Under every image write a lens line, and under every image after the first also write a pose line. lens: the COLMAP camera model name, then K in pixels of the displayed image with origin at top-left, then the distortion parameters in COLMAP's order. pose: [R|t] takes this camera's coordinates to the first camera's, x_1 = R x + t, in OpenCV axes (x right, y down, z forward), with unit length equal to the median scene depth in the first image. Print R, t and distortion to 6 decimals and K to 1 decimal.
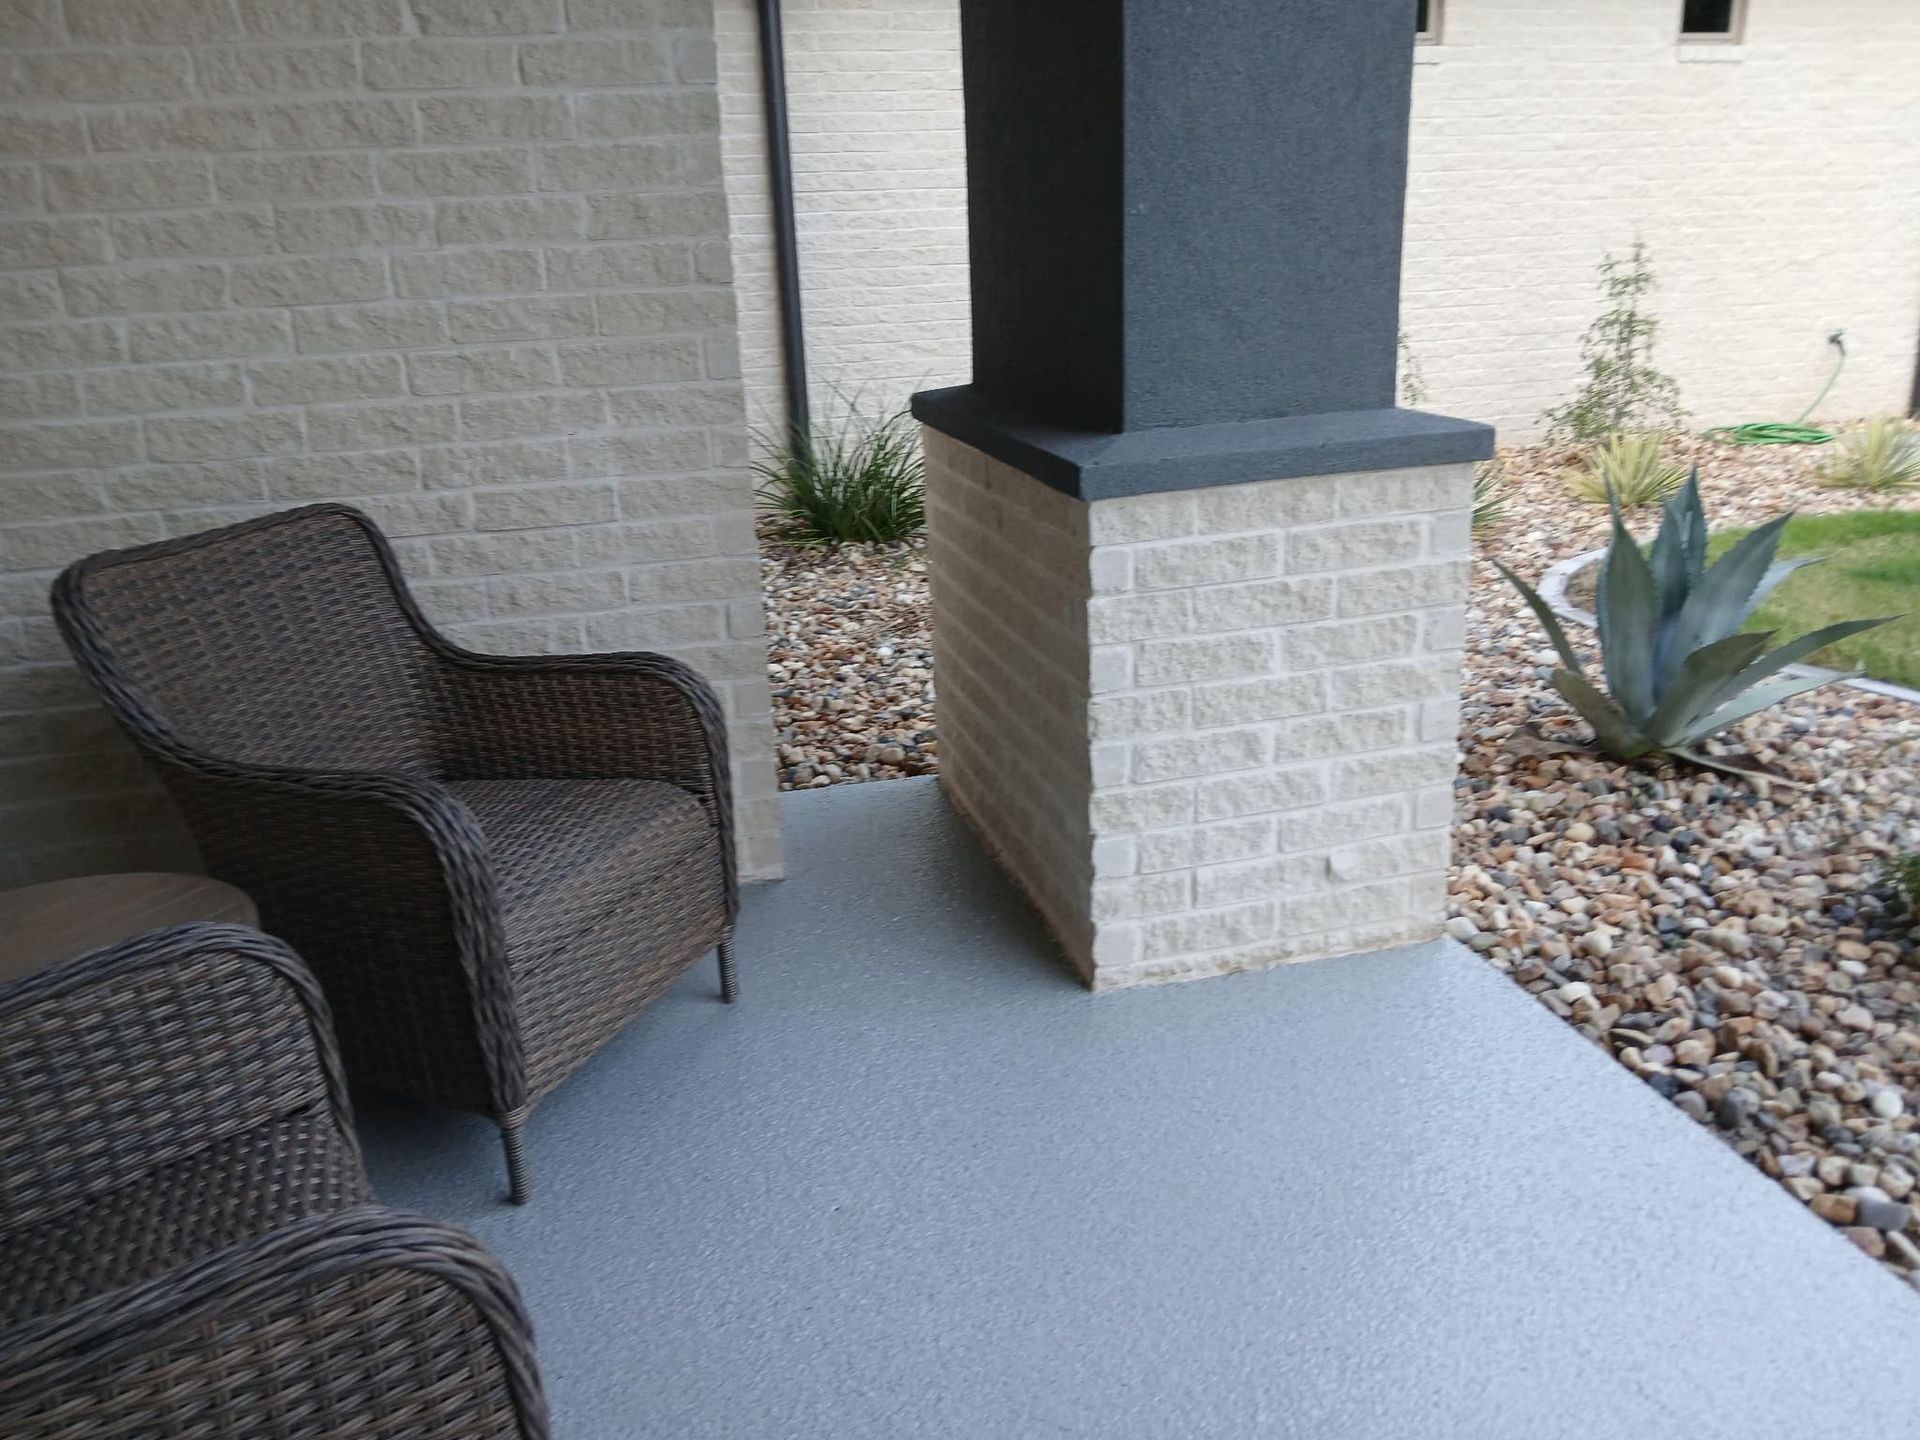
lens RADIAL K [[1490.4, 0, 967.3], [0, 1490.4, 731.2], [0, 0, 1]] dist [-0.016855, -0.031683]
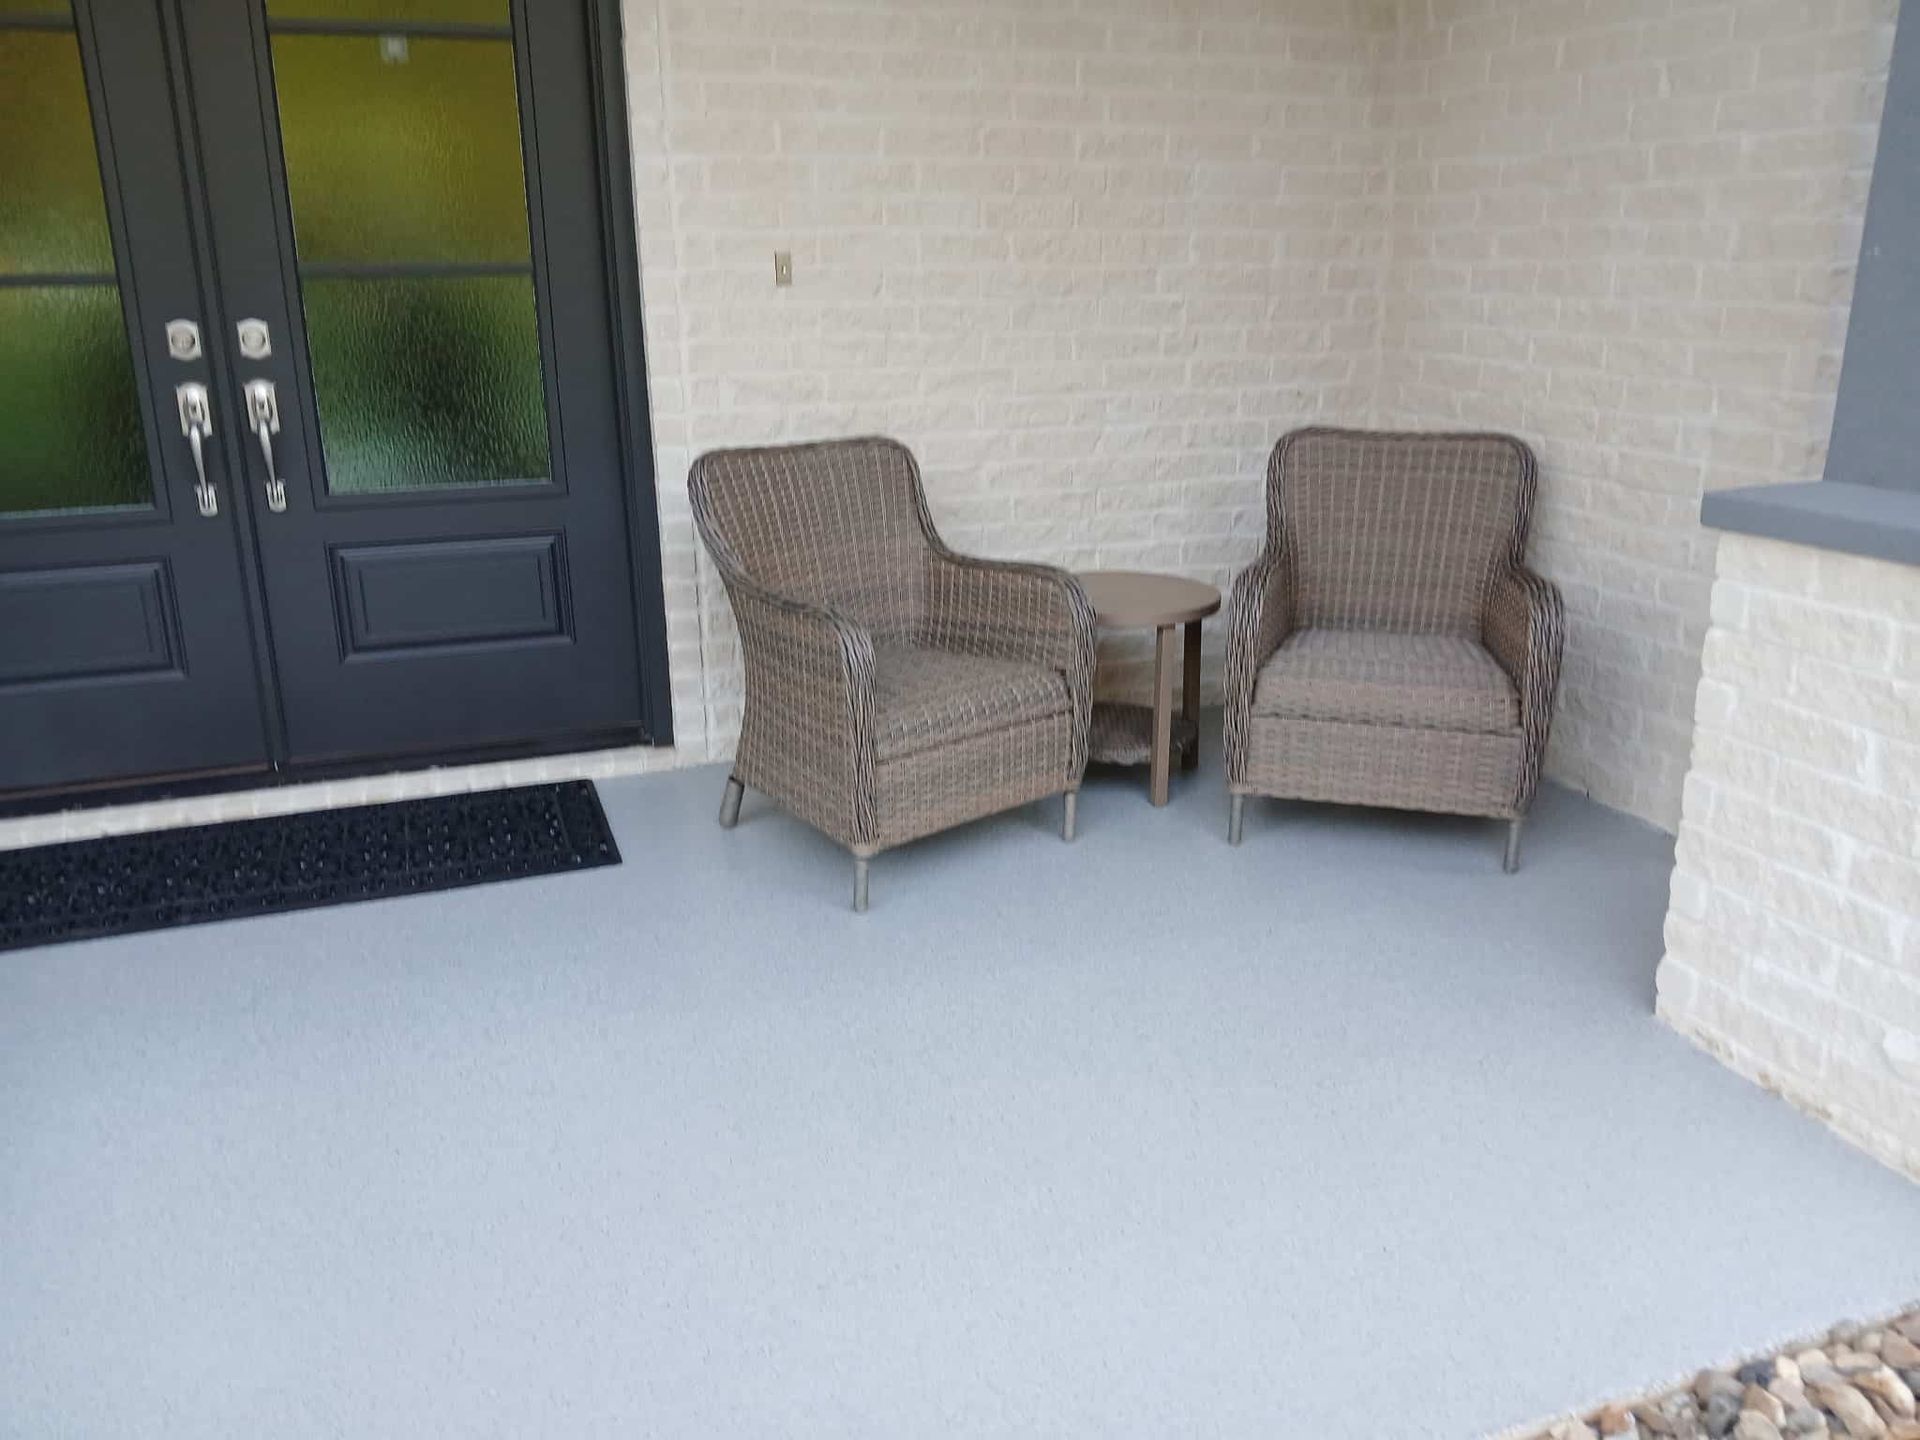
lens RADIAL K [[1490.4, 0, 975.2], [0, 1490.4, 716.6], [0, 0, 1]] dist [-0.016855, -0.031683]
pose [[0.062753, 0.323983, -0.943980, 0.950929], [-0.307285, 0.906168, 0.290578, -0.161022], [0.949546, 0.271836, 0.156419, 0.354196]]
